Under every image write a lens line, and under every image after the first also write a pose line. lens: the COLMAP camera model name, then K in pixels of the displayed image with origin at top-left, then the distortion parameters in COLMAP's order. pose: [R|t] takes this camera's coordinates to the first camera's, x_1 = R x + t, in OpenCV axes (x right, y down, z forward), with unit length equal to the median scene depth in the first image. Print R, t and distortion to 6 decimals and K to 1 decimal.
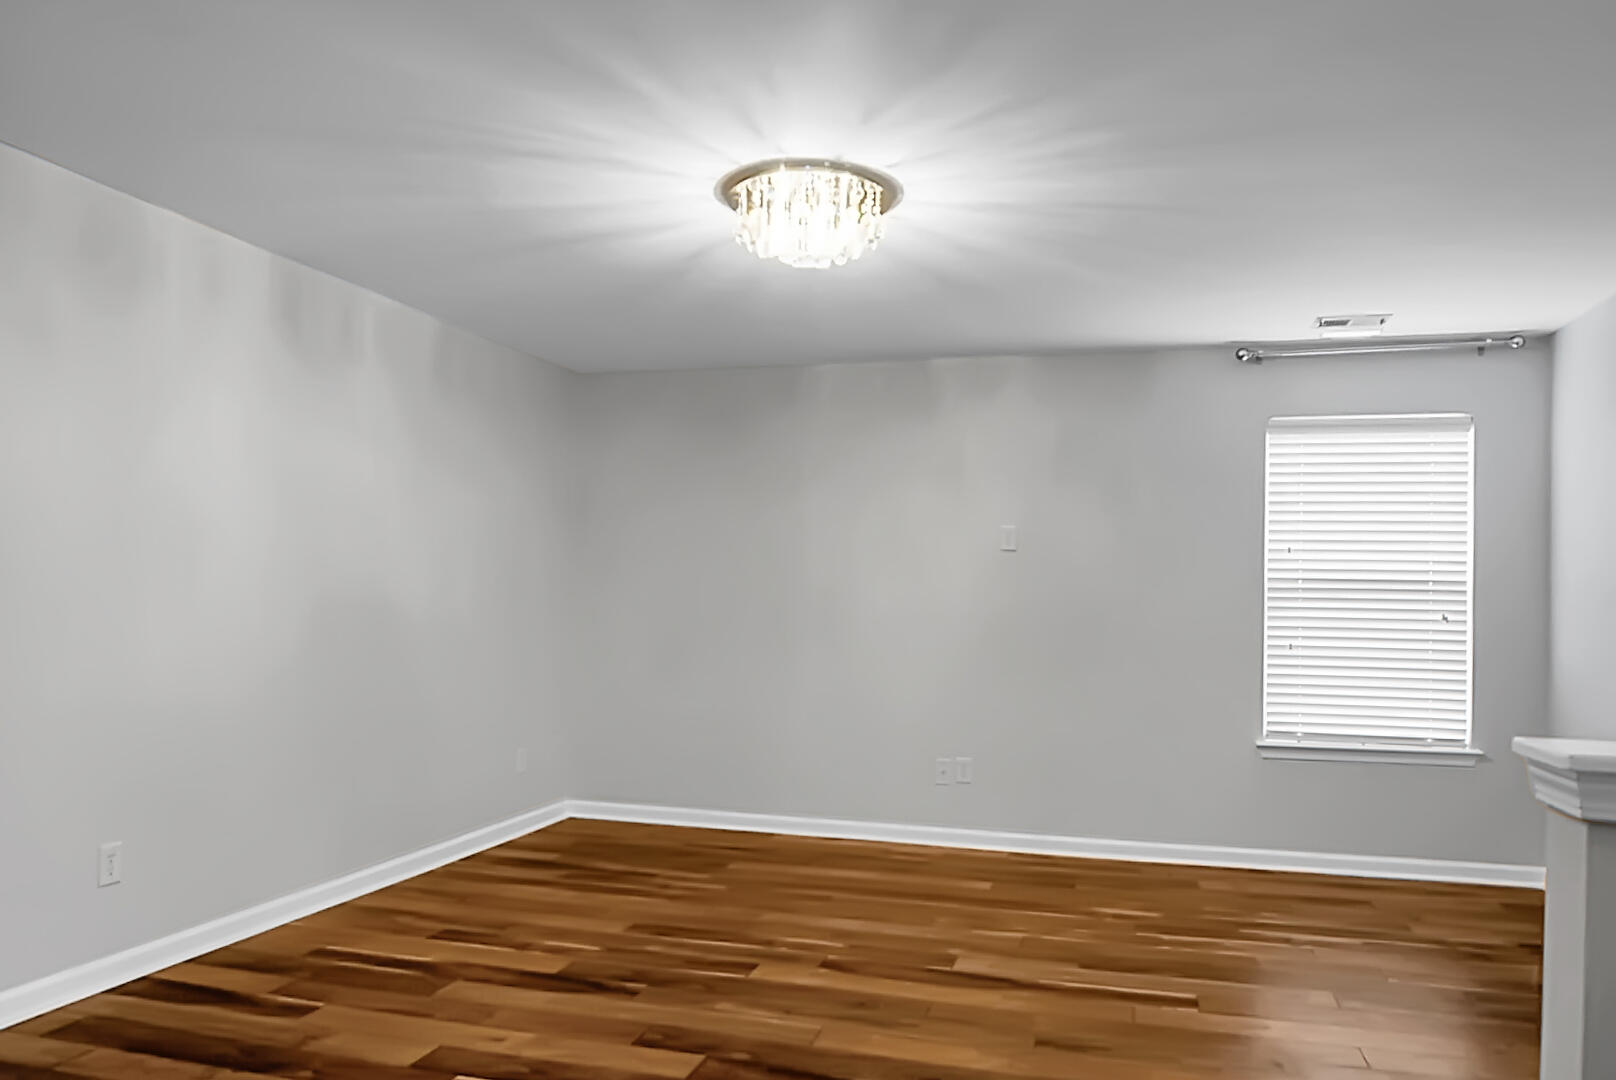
lens RADIAL K [[1126.3, 0, 809.5], [0, 1126.3, 565.8], [0, 0, 1]] dist [-0.048200, 0.001015]
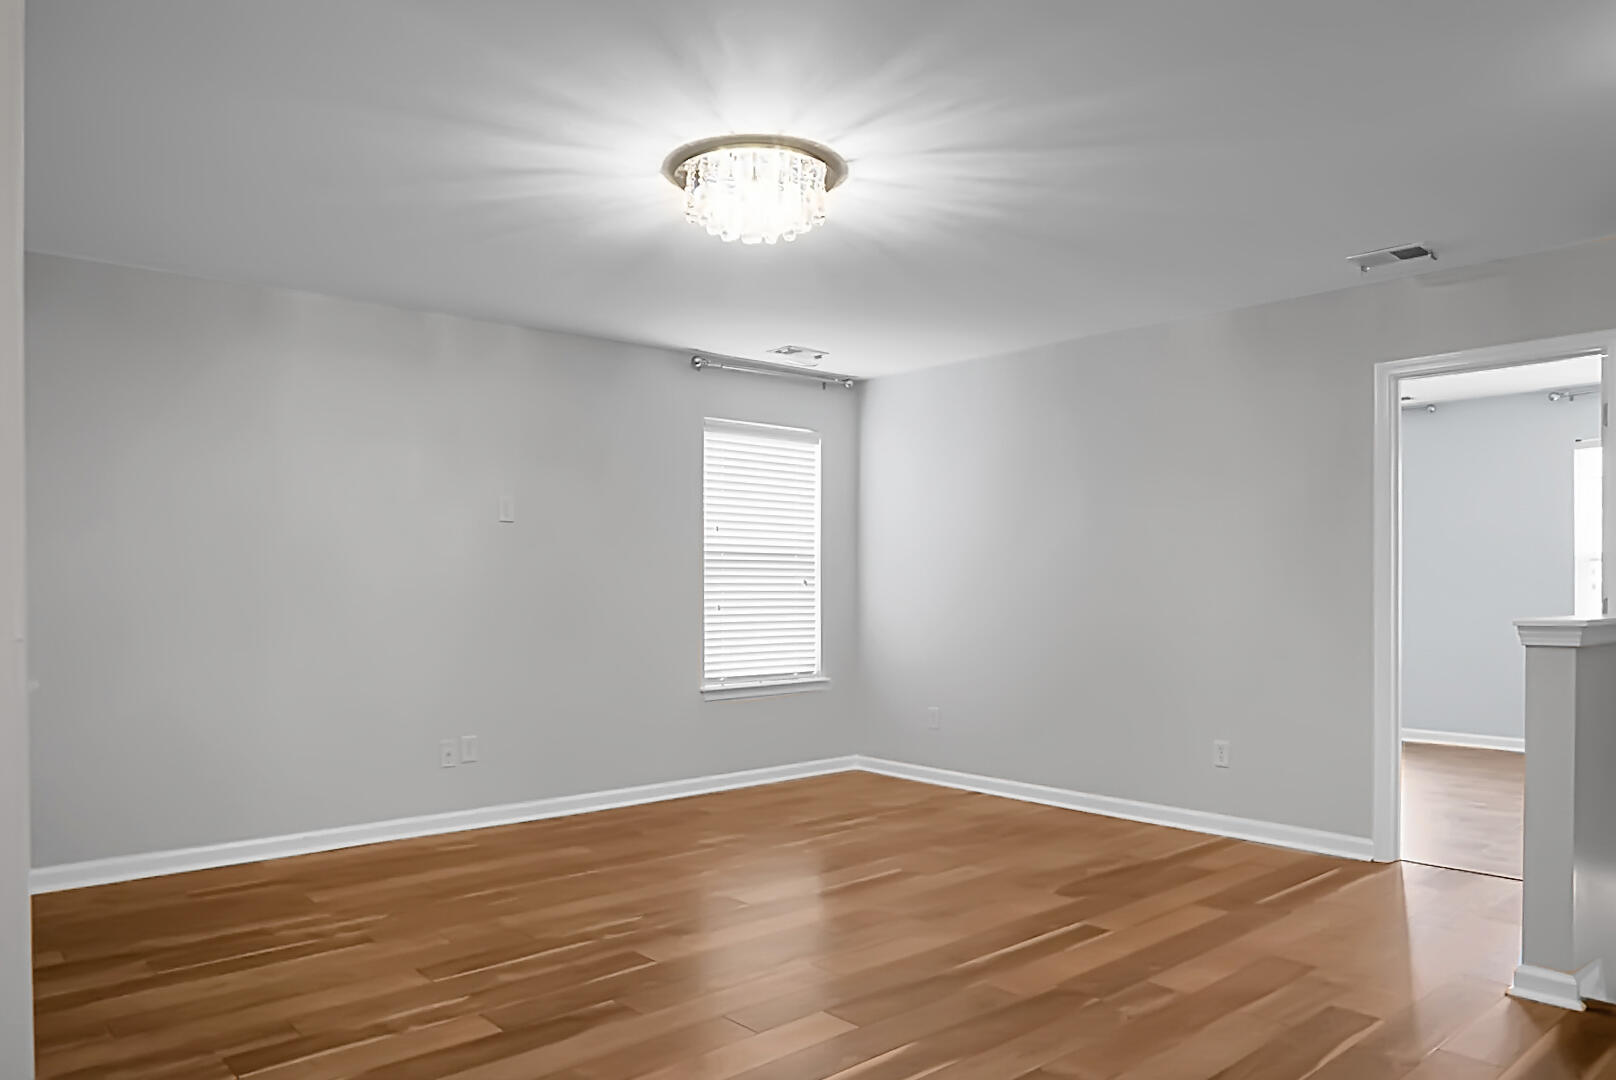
lens RADIAL K [[1107.9, 0, 805.6], [0, 1107.9, 583.5], [0, 0, 1]] dist [-0.008437, -0.000854]
pose [[0.540577, -0.018016, 0.841102, -0.558742], [-0.015353, 0.999393, 0.031274, 0.006777], [-0.841155, -0.029819, 0.539972, 0.275677]]
